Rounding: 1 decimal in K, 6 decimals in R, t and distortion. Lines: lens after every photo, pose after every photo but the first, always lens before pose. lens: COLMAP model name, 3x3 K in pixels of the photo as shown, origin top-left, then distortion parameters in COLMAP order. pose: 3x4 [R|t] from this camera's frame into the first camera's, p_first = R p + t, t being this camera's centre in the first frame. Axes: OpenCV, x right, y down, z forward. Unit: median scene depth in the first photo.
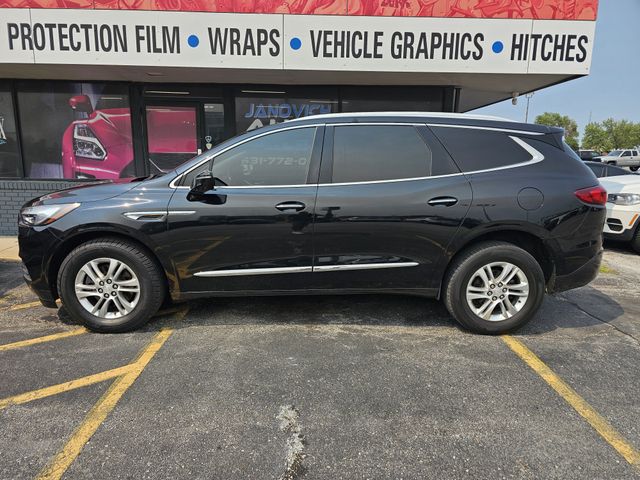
lens RADIAL K [[432.5, 0, 313.8], [0, 432.5, 245.3], [0, 0, 1]] dist [0.051782, -0.047476]
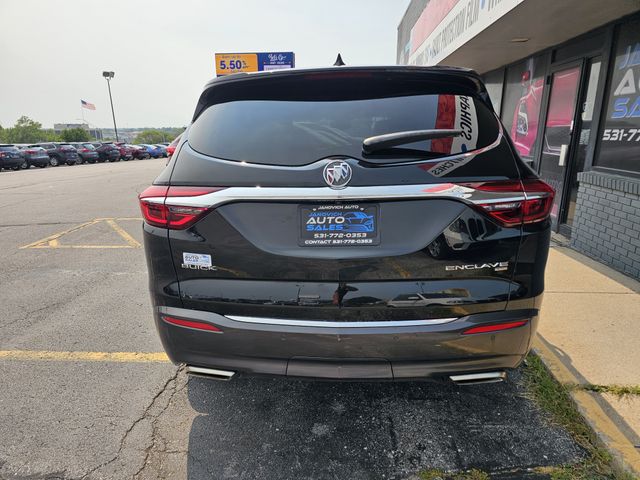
lens RADIAL K [[432.5, 0, 309.2], [0, 432.5, 245.0], [0, 0, 1]] dist [0.051782, -0.047476]
pose [[-0.101639, 0.242485, -0.964816, 0.757250], [-0.189497, 0.947362, 0.258061, -0.157056], [0.976607, 0.209059, -0.050339, 0.797100]]
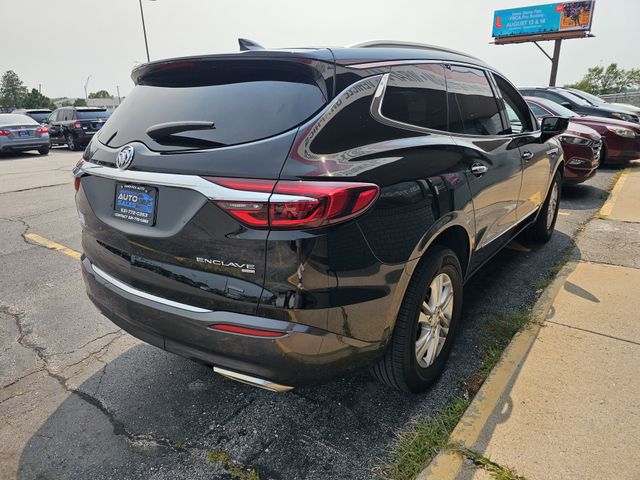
lens RADIAL K [[432.5, 0, 308.5], [0, 432.5, 236.7], [0, 0, 1]] dist [0.051782, -0.047476]
pose [[-0.628474, 0.229696, -0.743142, 0.633330], [-0.148867, 0.902223, 0.404762, -0.231241], [0.763452, 0.365011, -0.532830, 1.095625]]
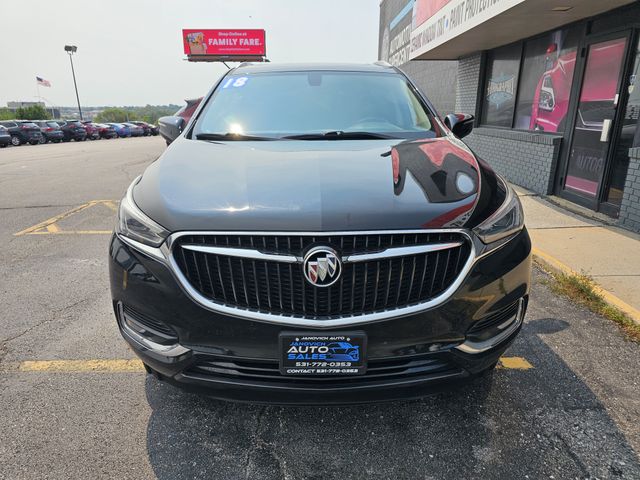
lens RADIAL K [[432.5, 0, 309.9], [0, 432.5, 235.7], [0, 0, 1]] dist [0.051782, -0.047476]
pose [[-0.028382, 0.263637, -0.964204, 0.688231], [-0.196703, 0.944259, 0.263974, -0.110537], [0.980052, 0.197154, 0.025058, 0.652713]]
